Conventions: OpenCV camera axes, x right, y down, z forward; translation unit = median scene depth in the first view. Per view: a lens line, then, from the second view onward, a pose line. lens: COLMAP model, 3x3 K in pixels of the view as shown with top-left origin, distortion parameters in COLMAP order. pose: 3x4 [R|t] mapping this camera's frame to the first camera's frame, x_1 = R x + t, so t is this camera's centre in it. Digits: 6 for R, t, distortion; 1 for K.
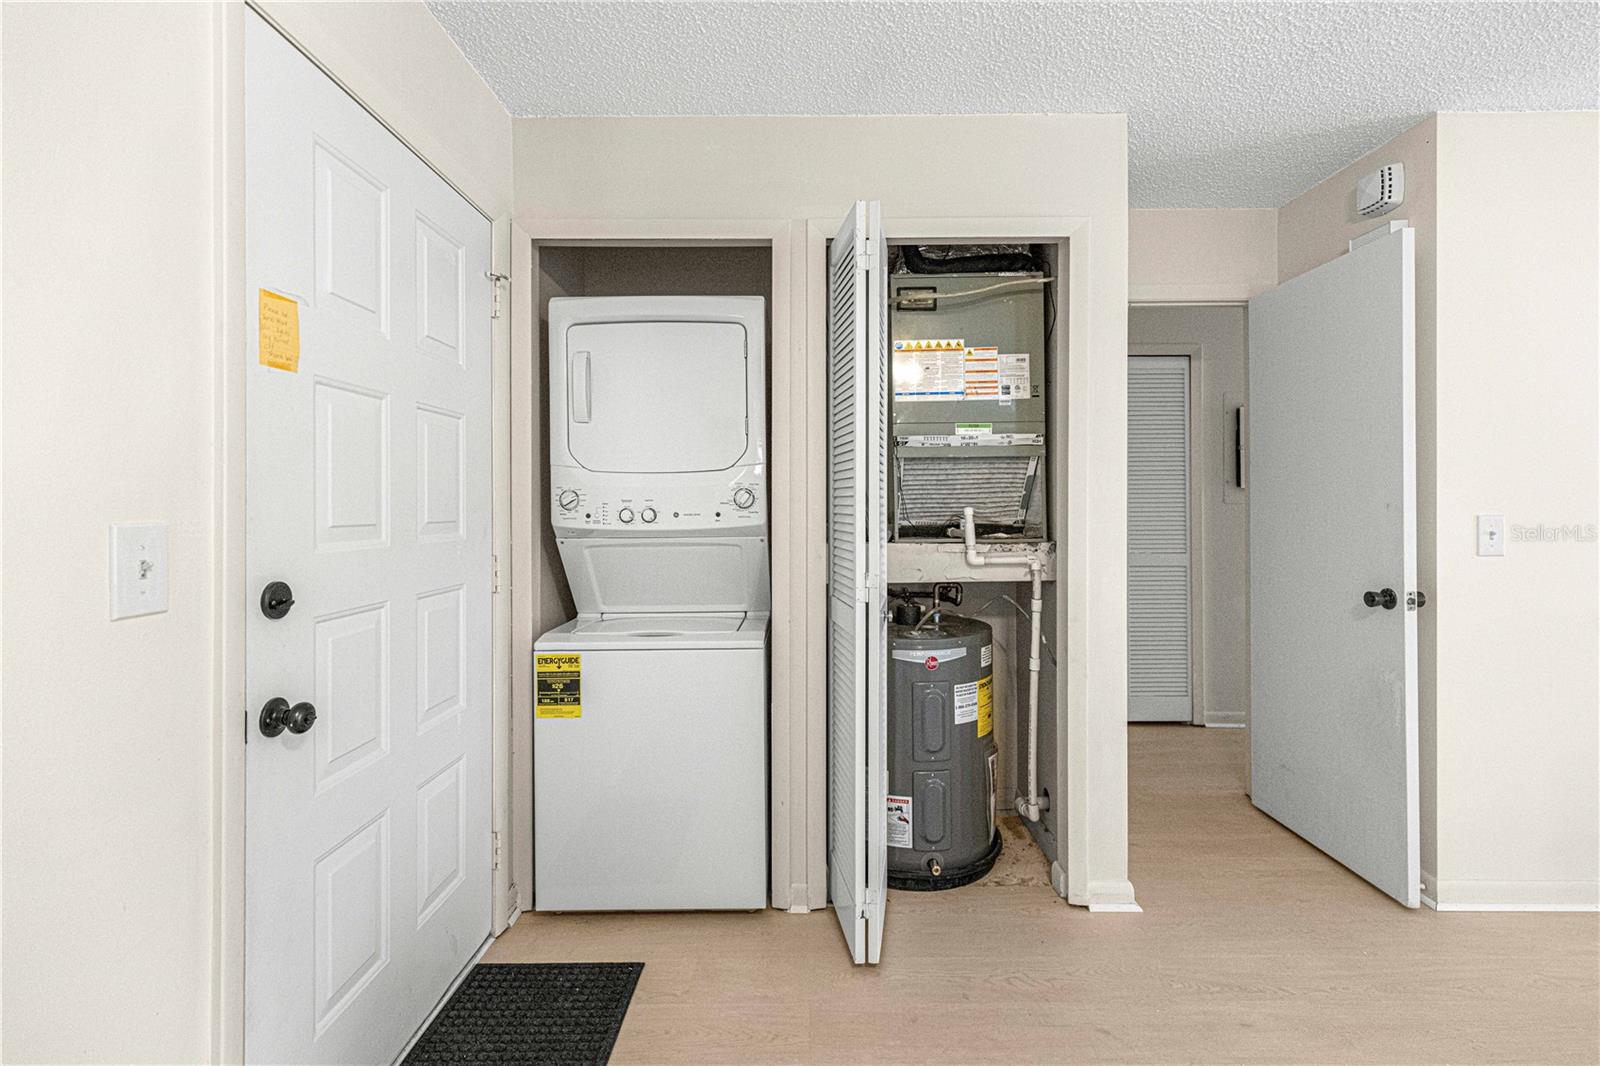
lens RADIAL K [[721.4, 0, 790.8], [0, 721.4, 506.1], [0, 0, 1]] dist [0.006942, -0.000022]
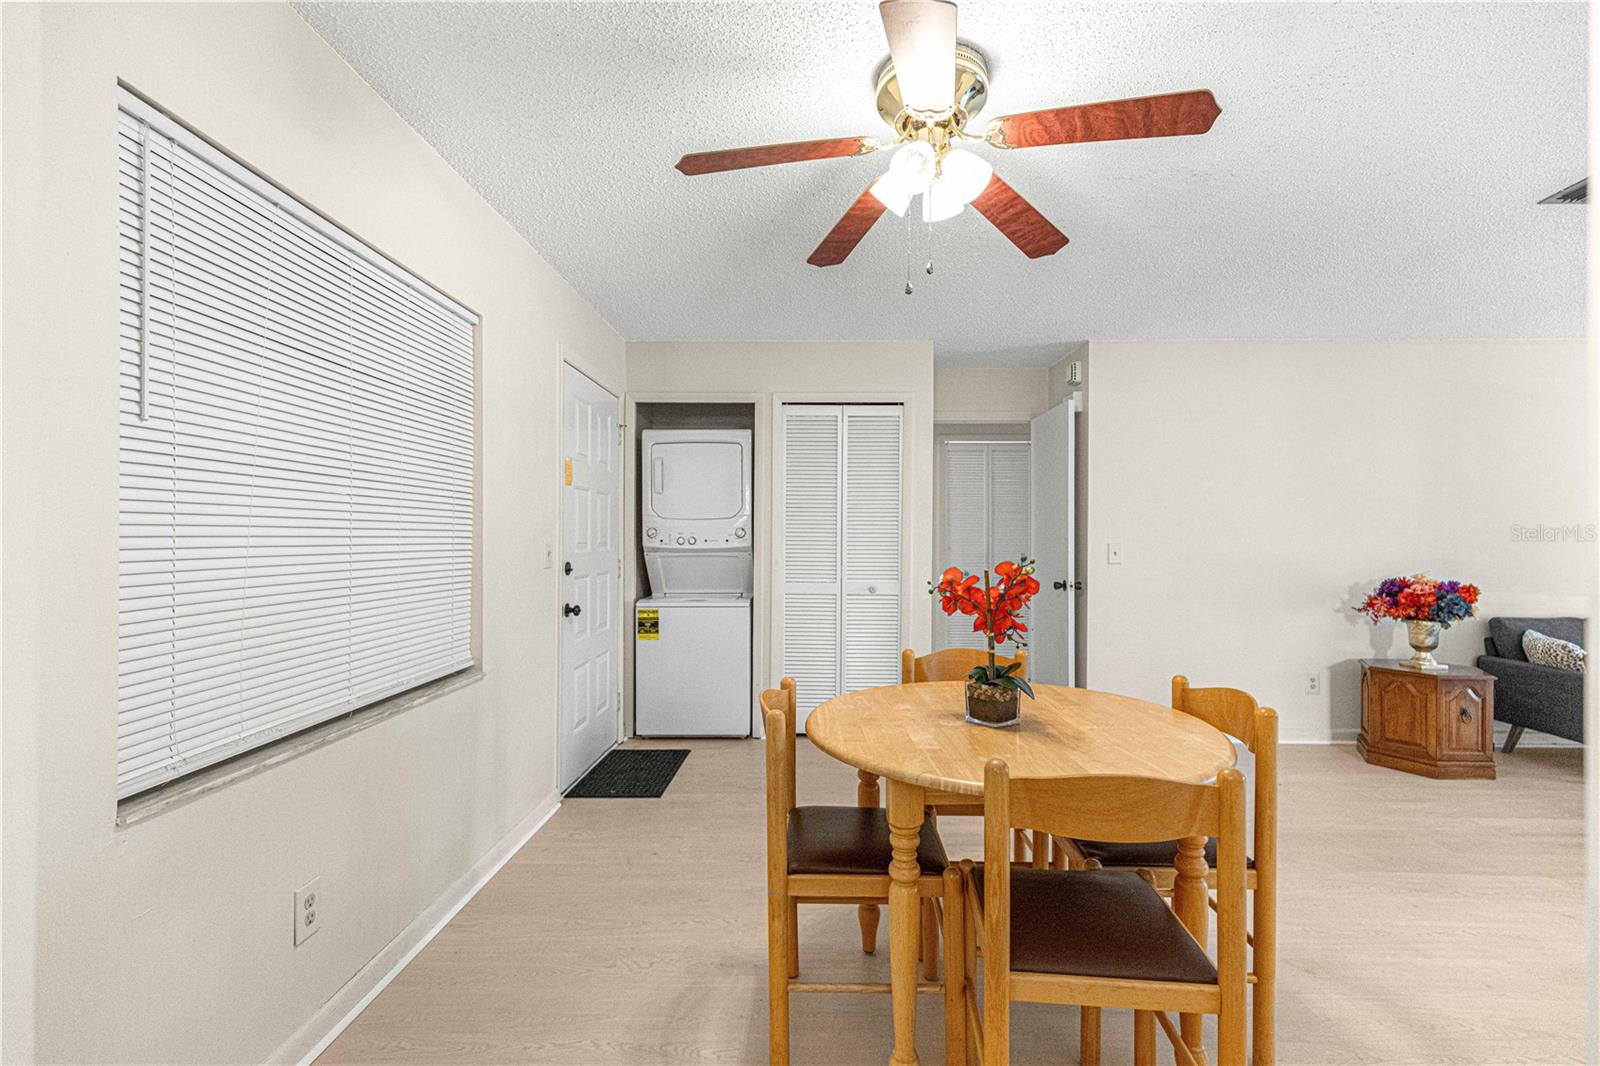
lens RADIAL K [[721.4, 0, 801.0], [0, 721.4, 540.1], [0, 0, 1]] dist [0.006942, -0.000022]
pose [[0.999851, 0.006467, -0.015989, 0.135442], [-0.006350, 0.999953, 0.007352, -0.005413], [0.016036, -0.007250, 0.999845, -0.993377]]
